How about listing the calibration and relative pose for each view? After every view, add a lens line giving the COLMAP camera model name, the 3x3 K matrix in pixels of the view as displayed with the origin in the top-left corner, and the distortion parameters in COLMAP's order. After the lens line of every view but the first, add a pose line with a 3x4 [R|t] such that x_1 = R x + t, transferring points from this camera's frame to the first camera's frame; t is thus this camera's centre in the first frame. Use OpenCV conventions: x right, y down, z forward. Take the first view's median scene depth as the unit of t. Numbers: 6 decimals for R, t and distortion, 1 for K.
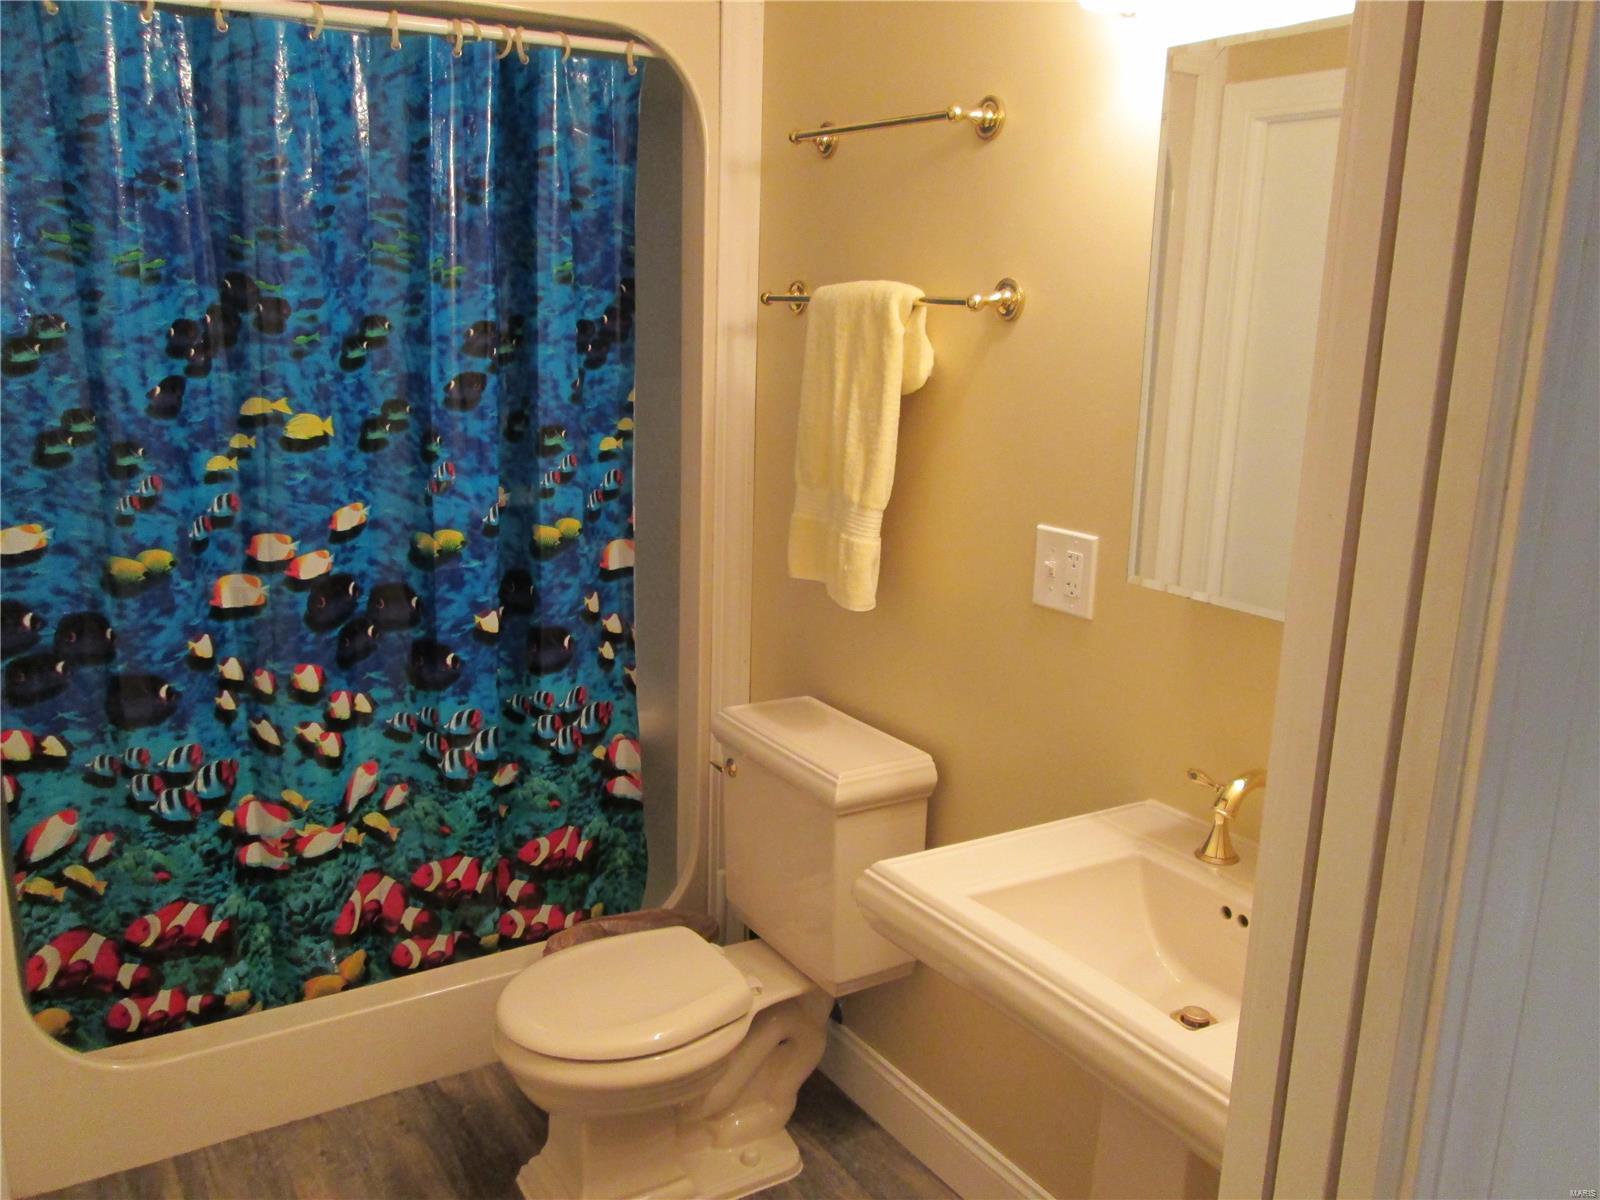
lens RADIAL K [[1328.7, 0, 802.9], [0, 1328.7, 603.8], [0, 0, 1]] dist [-0.023234, -0.004071]
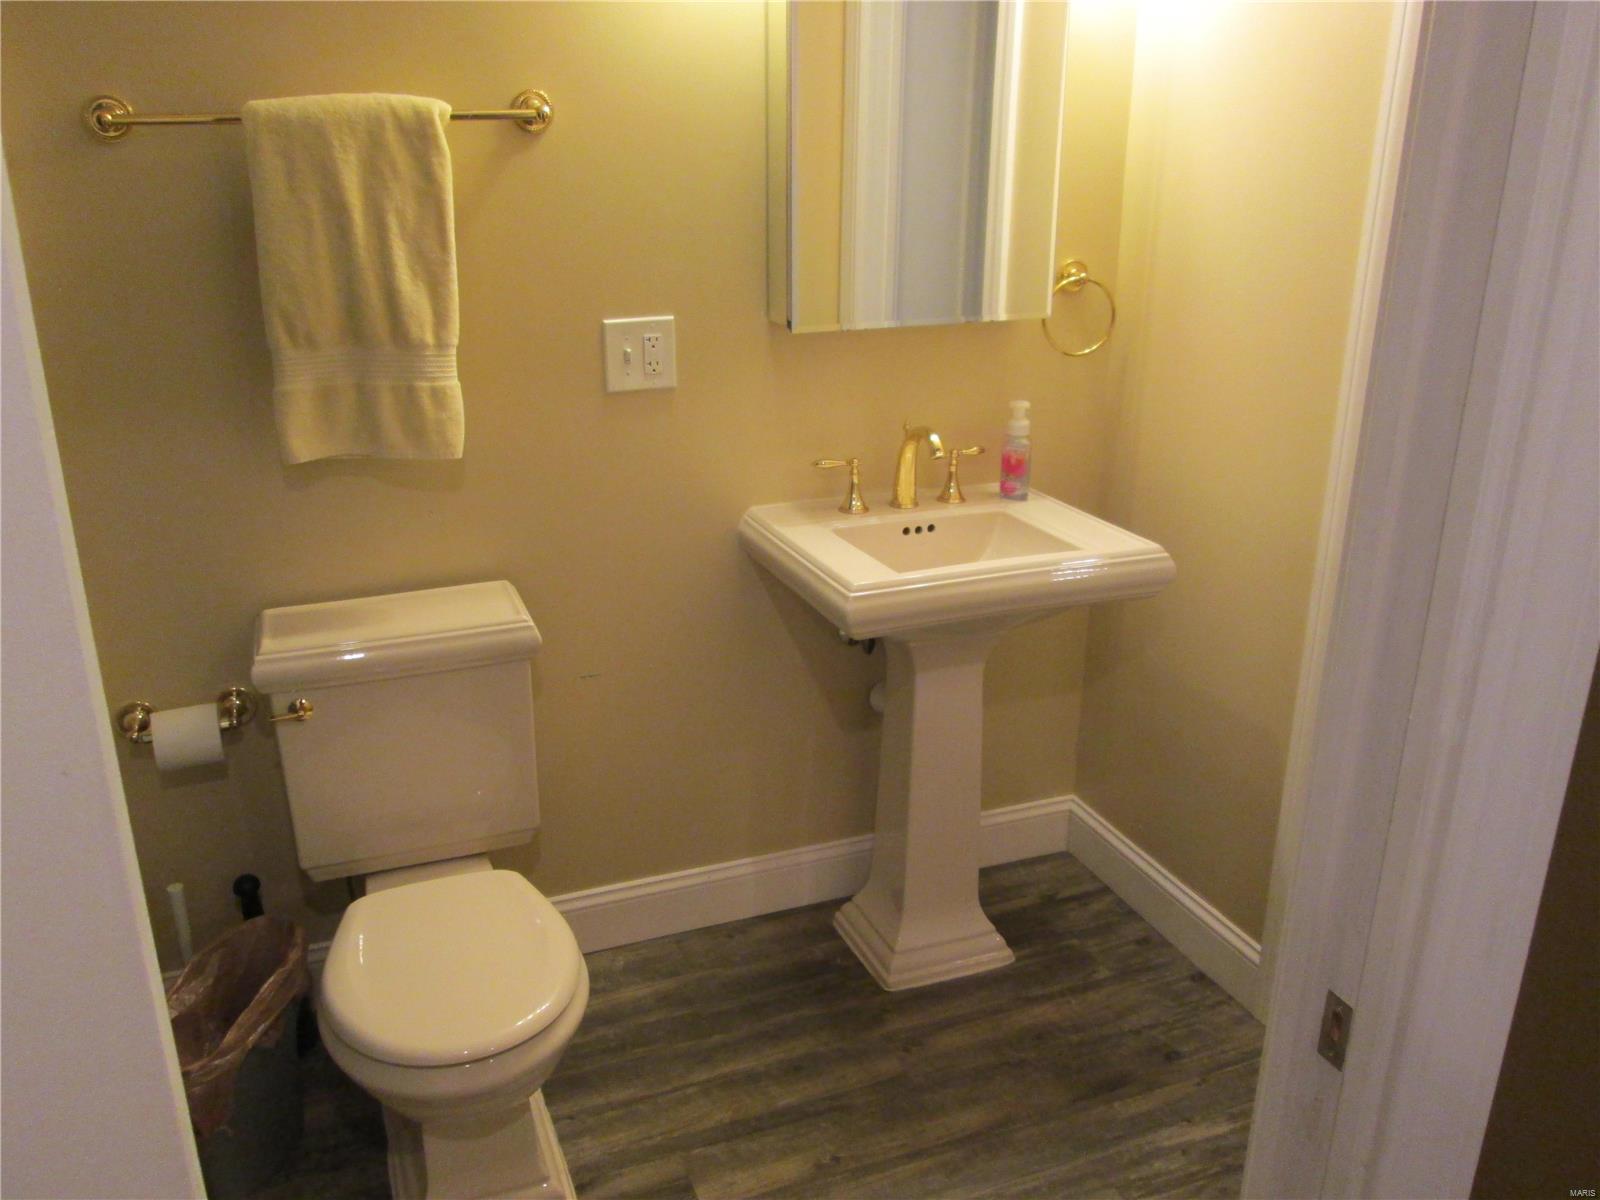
lens RADIAL K [[1328.7, 0, 804.7], [0, 1328.7, 599.5], [0, 0, 1]] dist [-0.023234, -0.004071]
pose [[0.155128, -0.361738, 0.919283, -0.899556], [0.220966, 0.919677, 0.324606, -0.167904], [-0.962865, 0.152775, 0.222599, 0.625963]]
